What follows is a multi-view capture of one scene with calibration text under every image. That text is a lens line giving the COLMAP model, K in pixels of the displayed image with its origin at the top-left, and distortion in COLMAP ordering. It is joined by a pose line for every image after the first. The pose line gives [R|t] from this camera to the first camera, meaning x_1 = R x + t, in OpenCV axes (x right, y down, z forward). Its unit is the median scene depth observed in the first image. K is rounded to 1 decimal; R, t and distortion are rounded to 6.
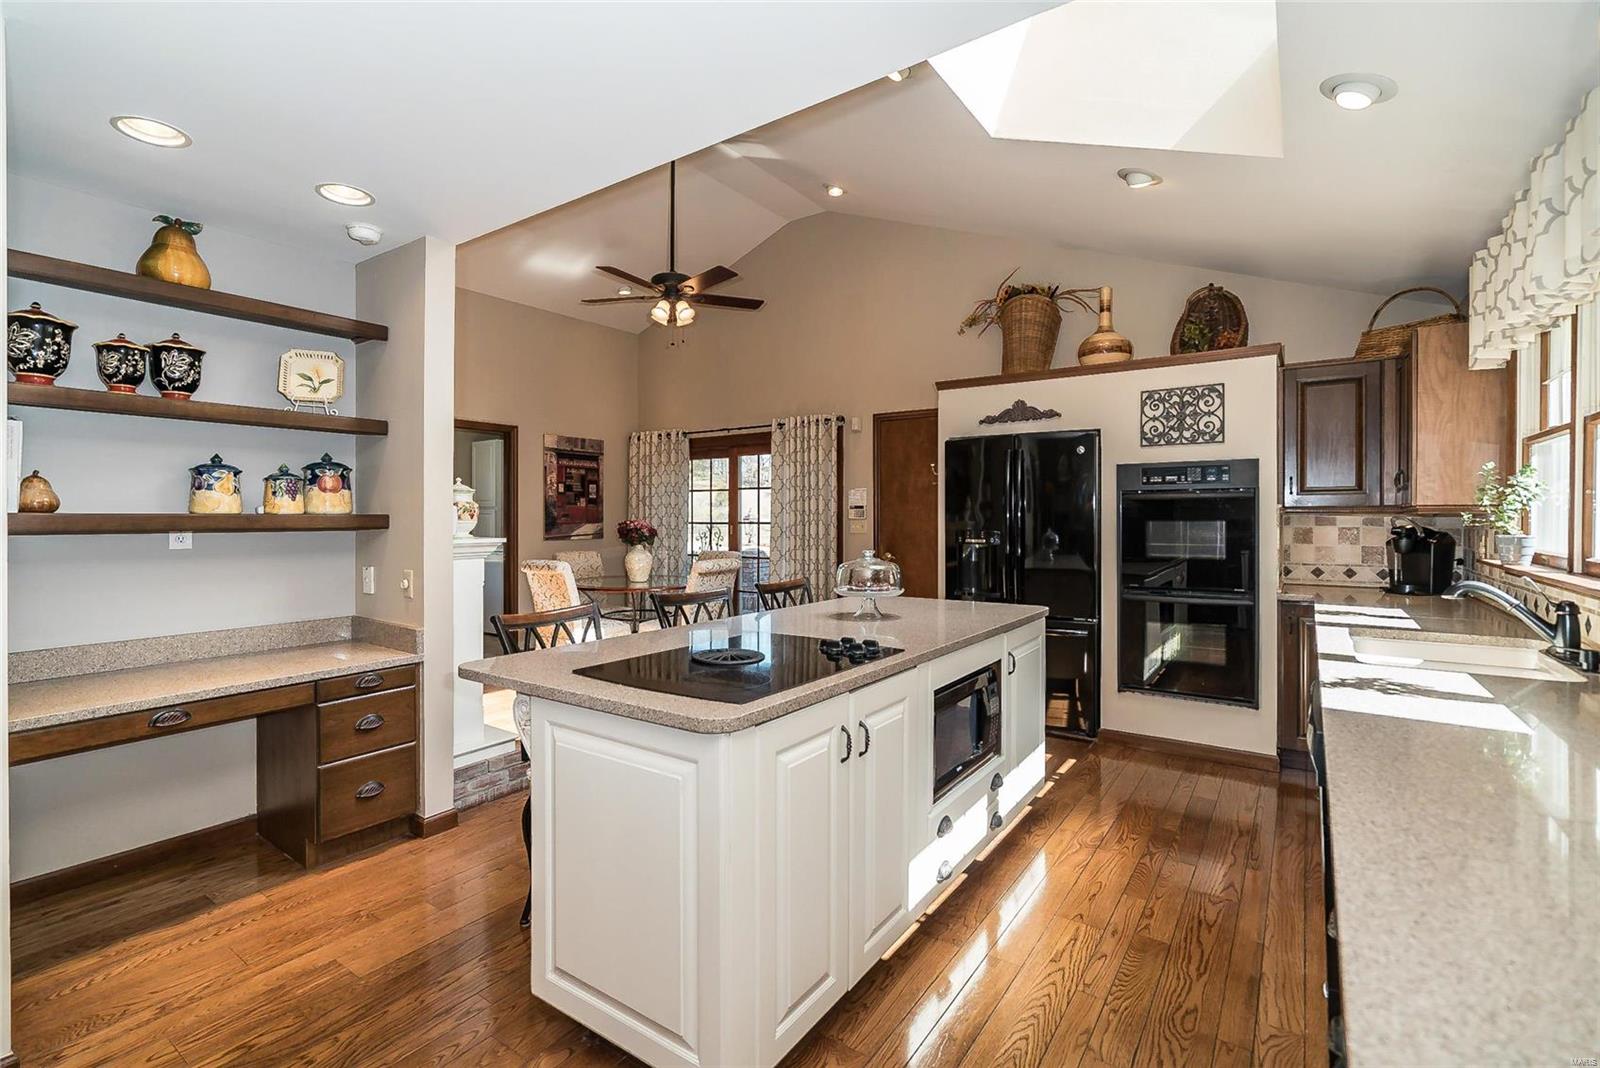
lens RADIAL K [[727.8, 0, 796.1], [0, 727.8, 520.9], [0, 0, 1]] dist [-0.005919, 0.000089]
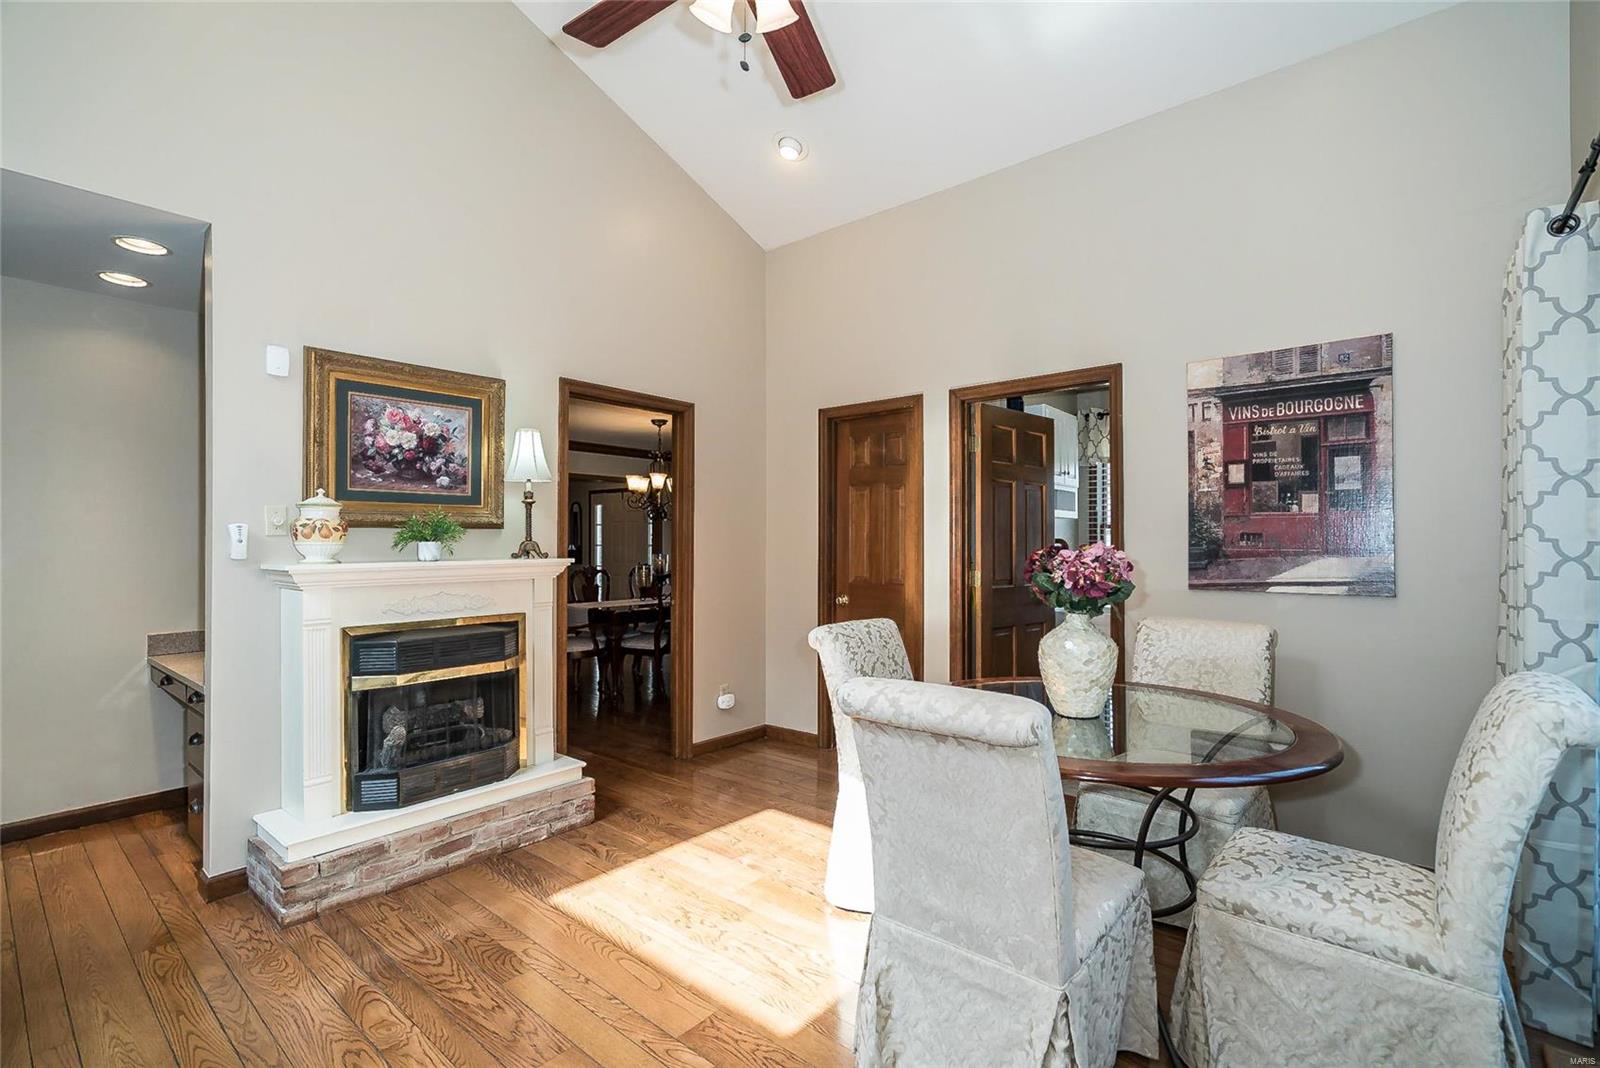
lens RADIAL K [[727.8, 0, 798.0], [0, 727.8, 534.4], [0, 0, 1]] dist [-0.005919, 0.000089]
pose [[-0.105455, -0.015282, -0.994307, 0.232364], [-0.008031, 0.999862, -0.014516, -0.000387], [0.994392, 0.006455, -0.105563, 1.290642]]
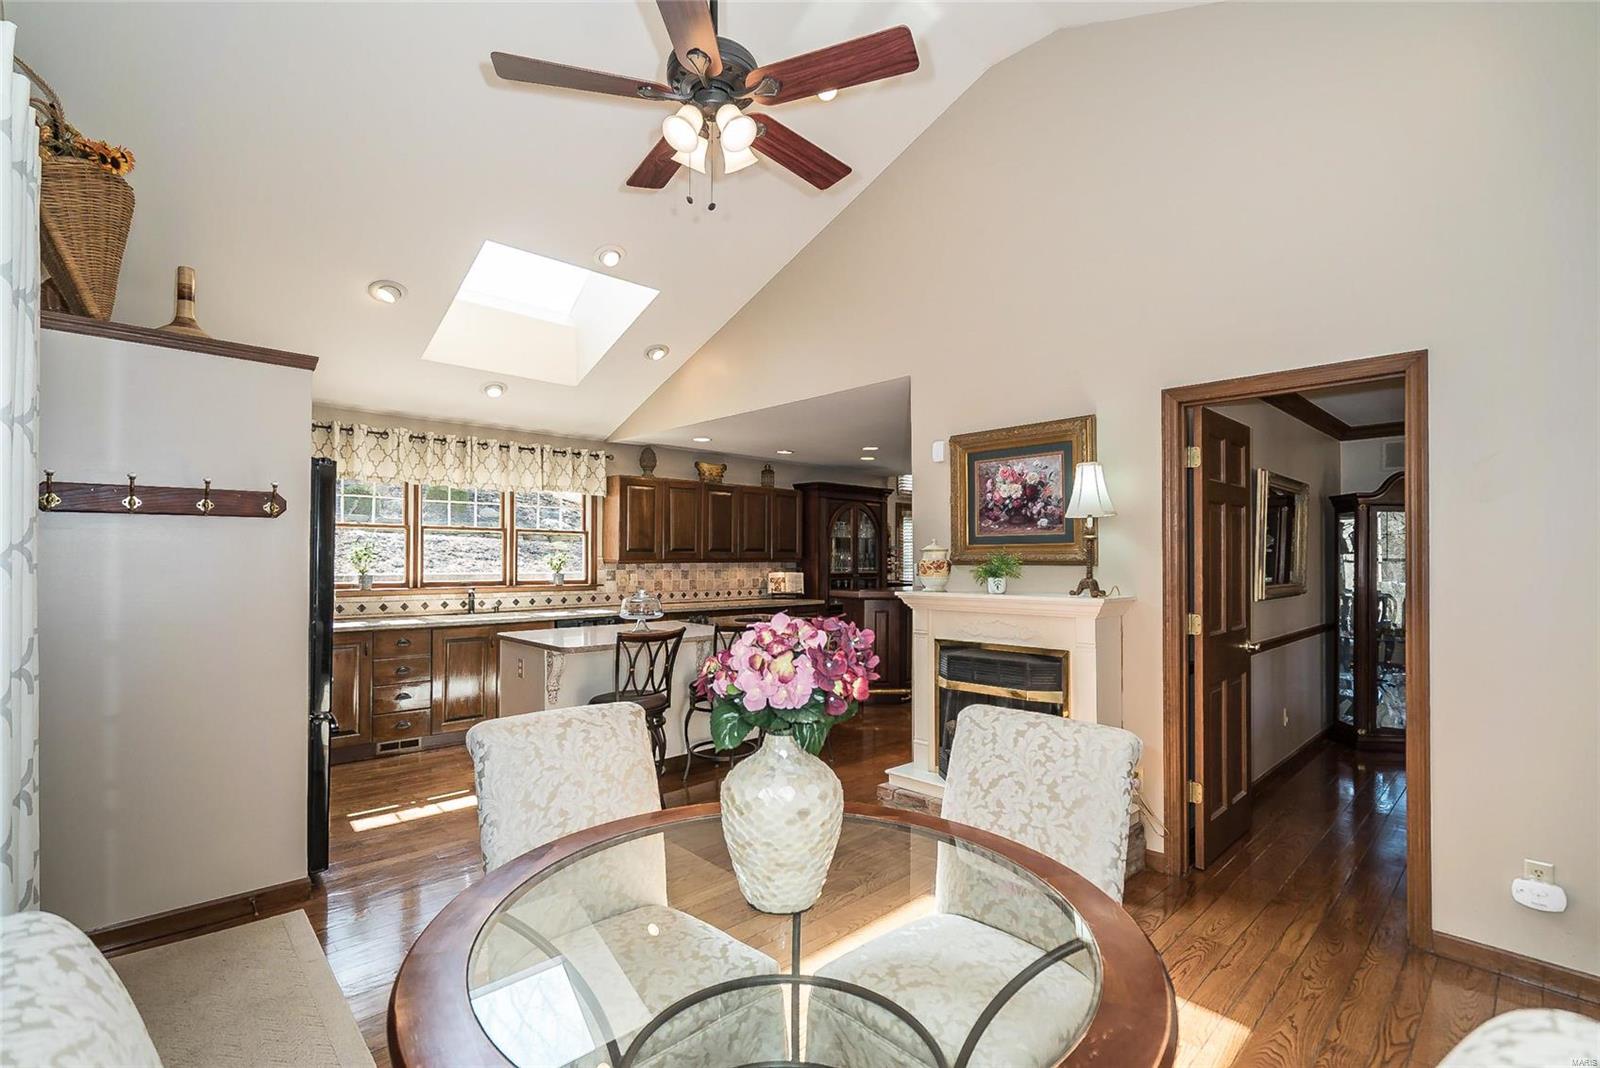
lens RADIAL K [[727.8, 0, 798.2], [0, 727.8, 550.7], [0, 0, 1]] dist [-0.005919, 0.000089]
pose [[-0.980174, -0.003357, 0.198110, -0.411902], [-0.004565, 0.999974, -0.005641, -0.027296], [-0.198085, -0.006434, -0.980164, 1.751272]]
